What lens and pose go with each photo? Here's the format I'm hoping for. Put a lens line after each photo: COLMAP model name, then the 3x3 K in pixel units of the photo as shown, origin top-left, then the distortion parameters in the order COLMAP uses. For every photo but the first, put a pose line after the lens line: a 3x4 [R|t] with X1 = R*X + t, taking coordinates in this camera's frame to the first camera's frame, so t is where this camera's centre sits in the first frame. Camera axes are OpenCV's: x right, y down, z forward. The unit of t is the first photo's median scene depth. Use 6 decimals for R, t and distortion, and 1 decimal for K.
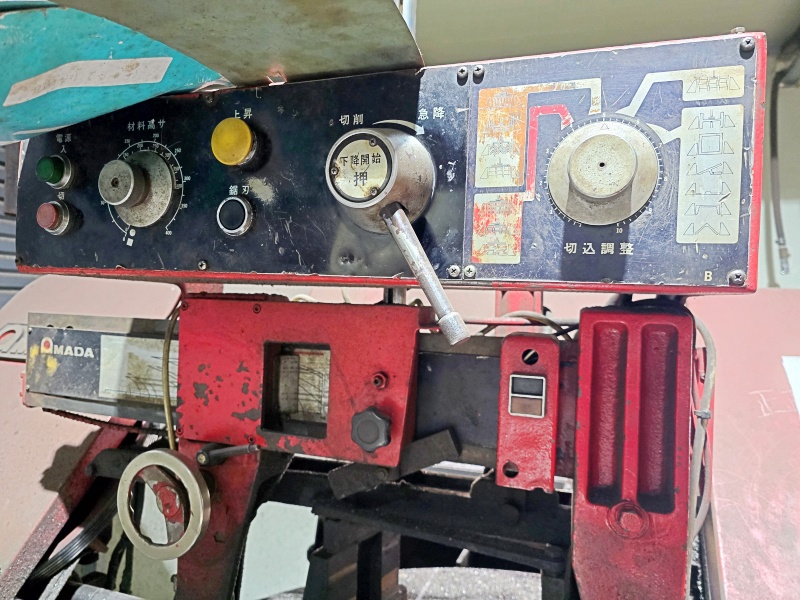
lens RADIAL K [[545.6, 0, 397.3], [0, 545.6, 300.2], [0, 0, 1]] dist [0.036323, -0.031035]
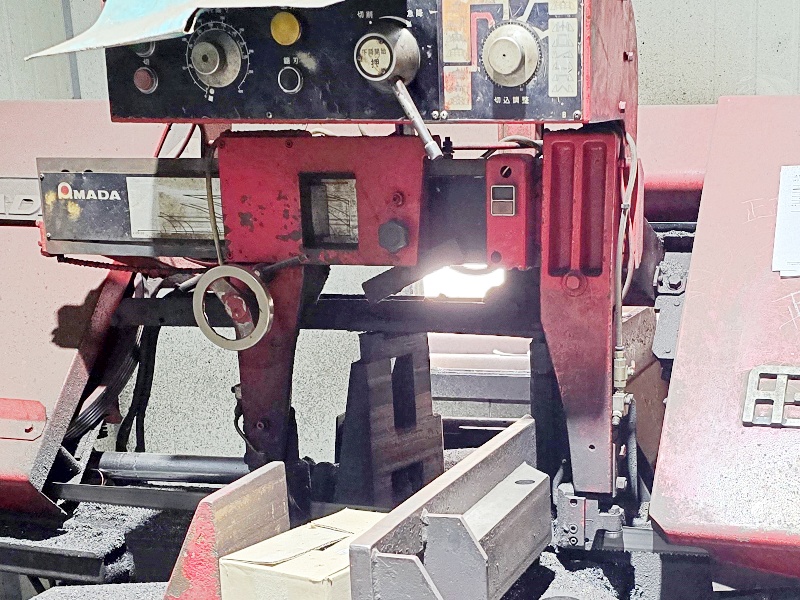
lens RADIAL K [[545.6, 0, 440.3], [0, 545.6, 303.9], [0, 0, 1]] dist [0.036323, -0.031035]
pose [[0.997873, -0.056749, 0.032086, 0.020936], [0.044152, 0.950418, 0.307824, -0.012510], [-0.047963, -0.305752, 0.950902, -0.475253]]
